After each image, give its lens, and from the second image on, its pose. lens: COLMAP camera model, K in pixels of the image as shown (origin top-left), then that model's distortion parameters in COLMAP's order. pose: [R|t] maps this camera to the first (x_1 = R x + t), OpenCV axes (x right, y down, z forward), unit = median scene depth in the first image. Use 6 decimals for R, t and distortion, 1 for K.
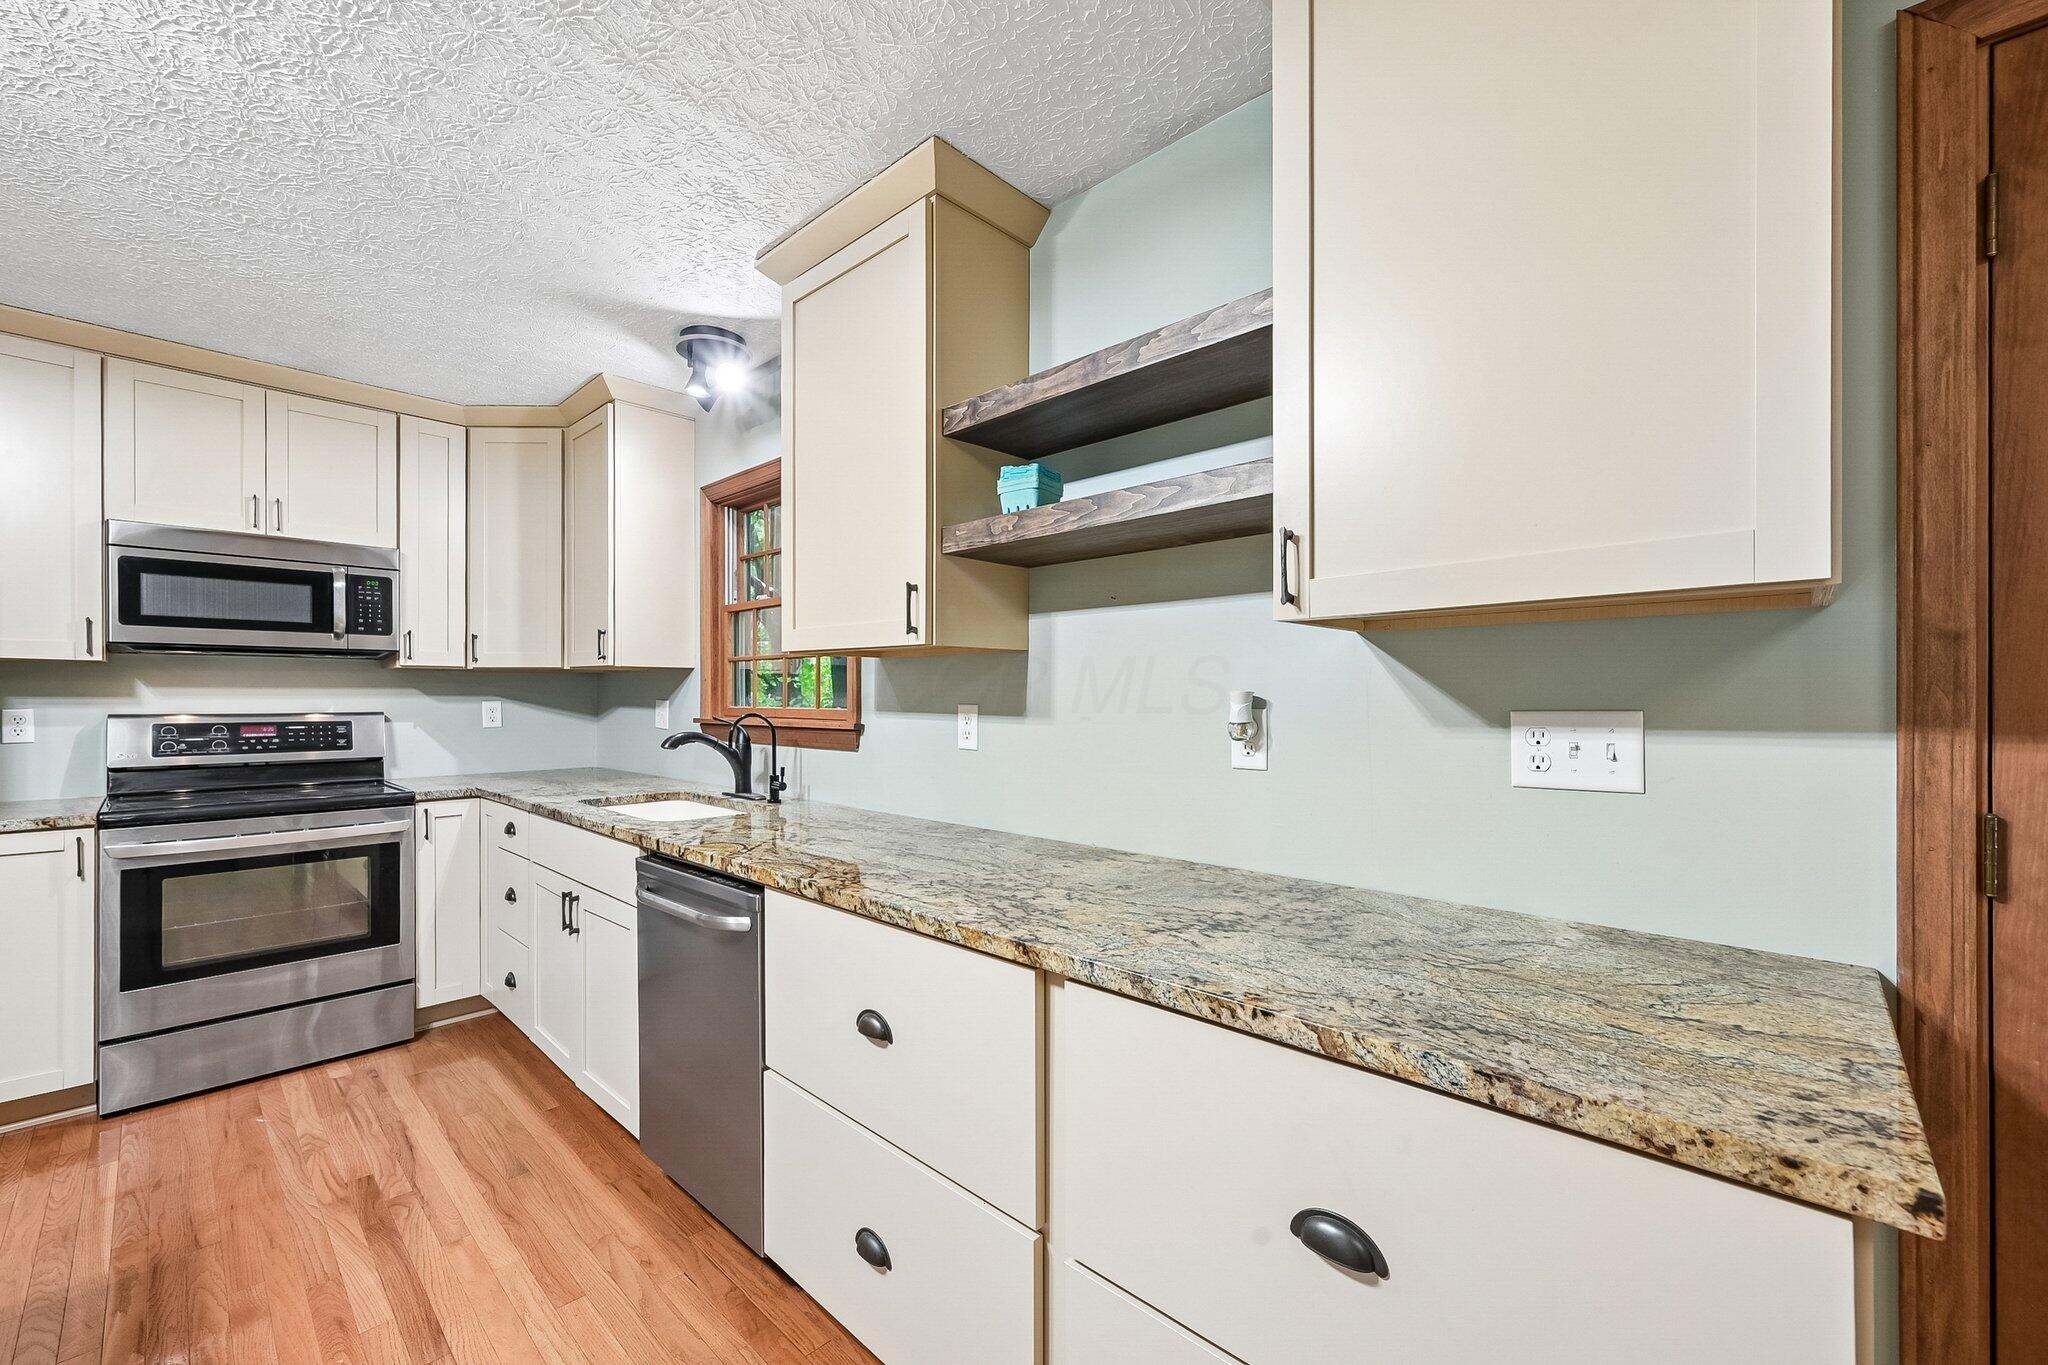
lens RADIAL K [[826.5, 0, 1008.5], [0, 826.5, 691.1], [0, 0, 1]] dist [-0.001748, 0.000638]
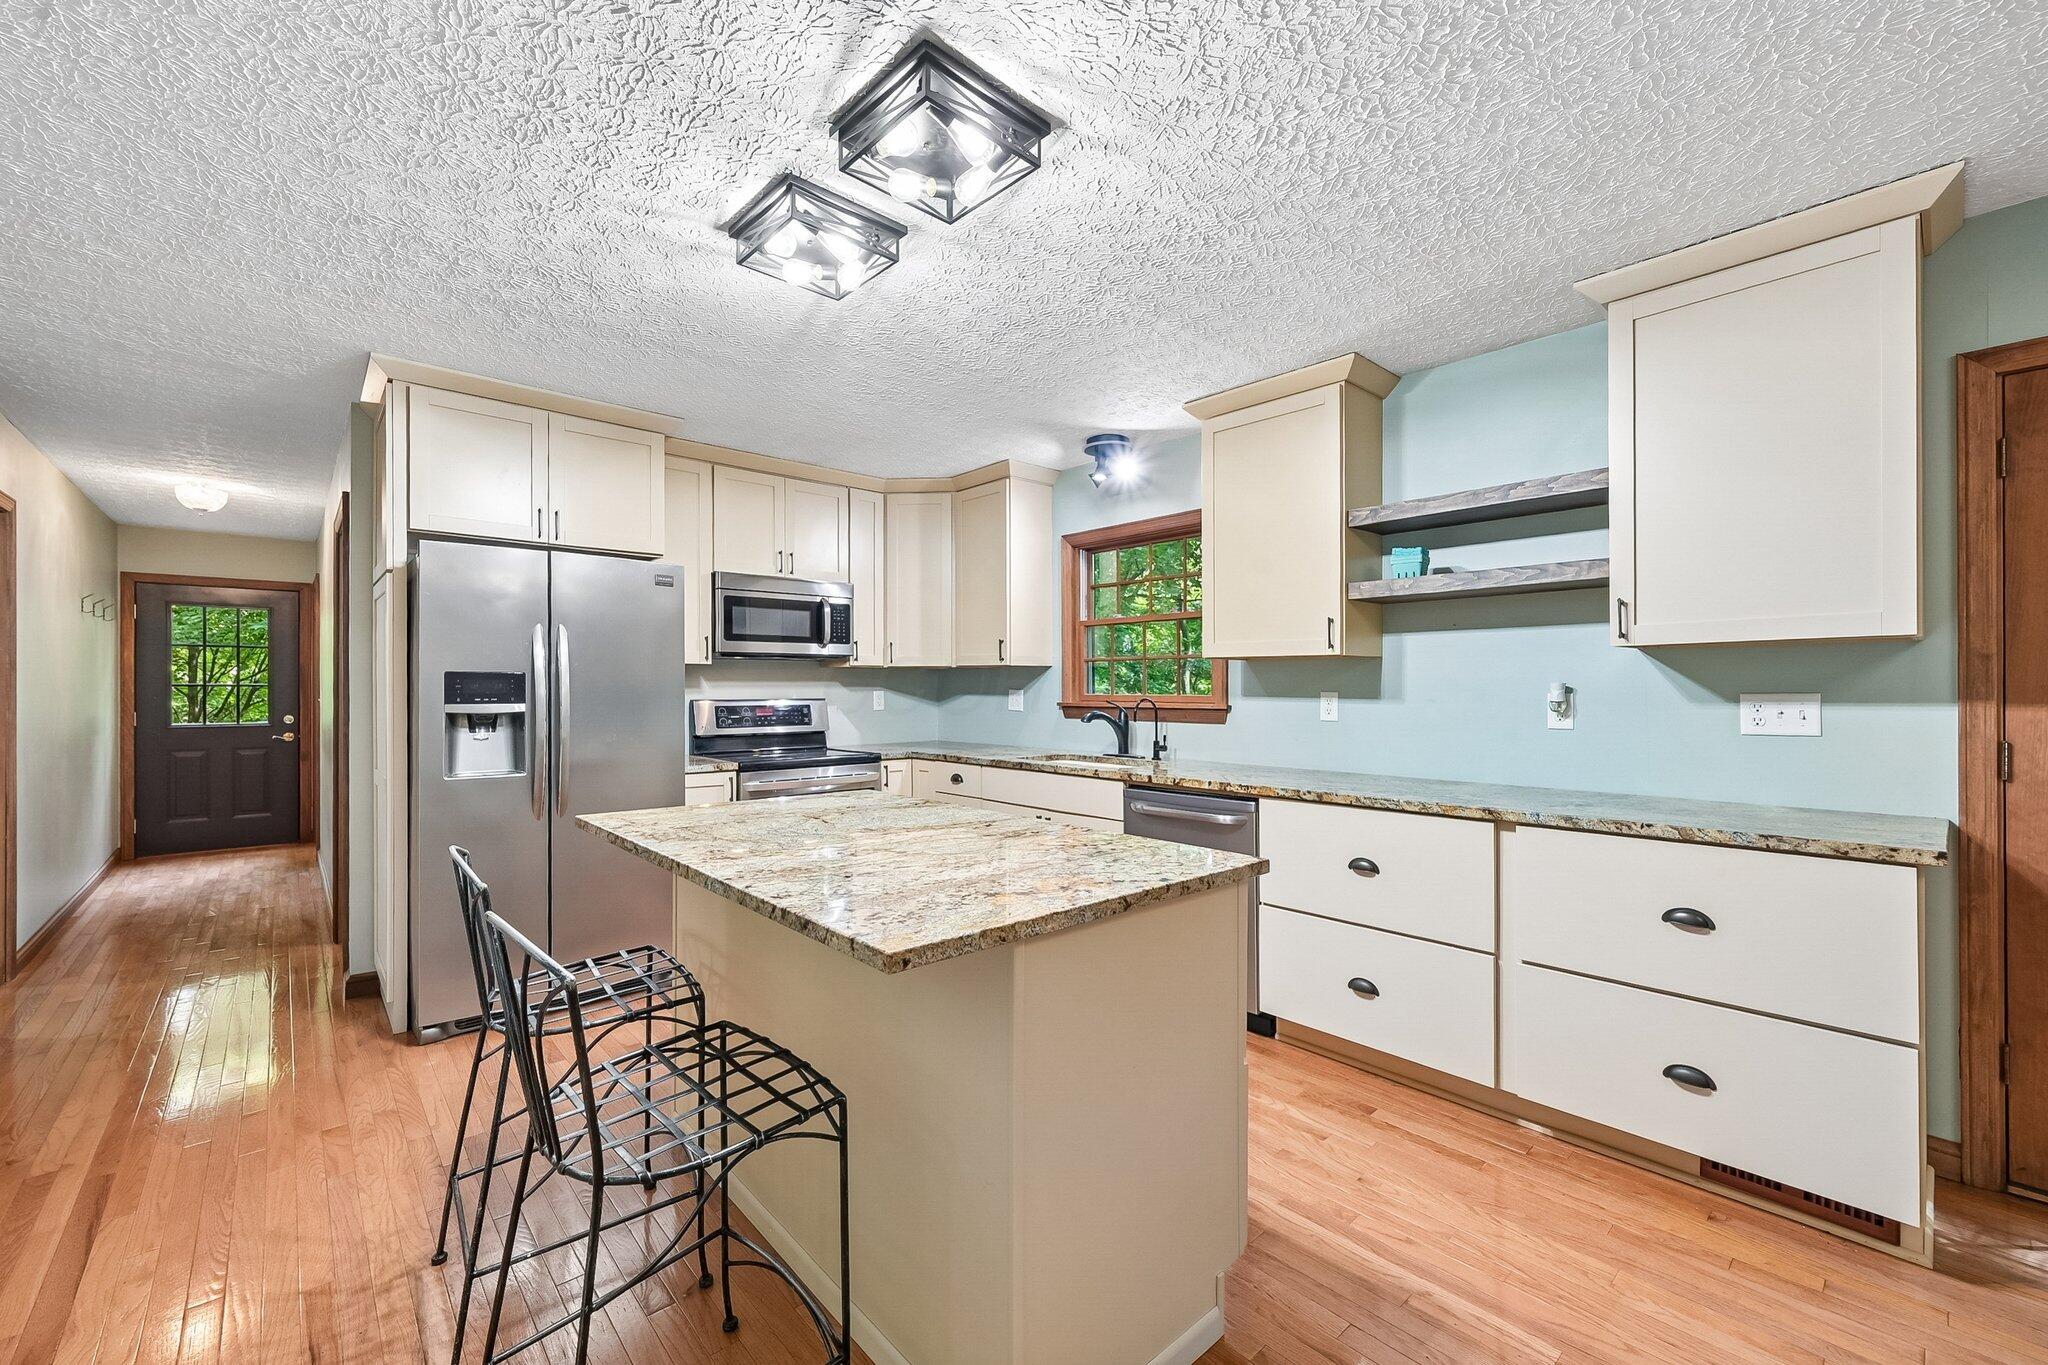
lens RADIAL K [[826.5, 0, 1008.6], [0, 826.5, 682.3], [0, 0, 1]] dist [-0.001748, 0.000638]
pose [[0.996504, -0.002500, -0.083510, -0.622863], [0.002568, 0.999996, 0.000710, -0.004832], [0.083508, -0.000922, 0.996507, -0.700658]]
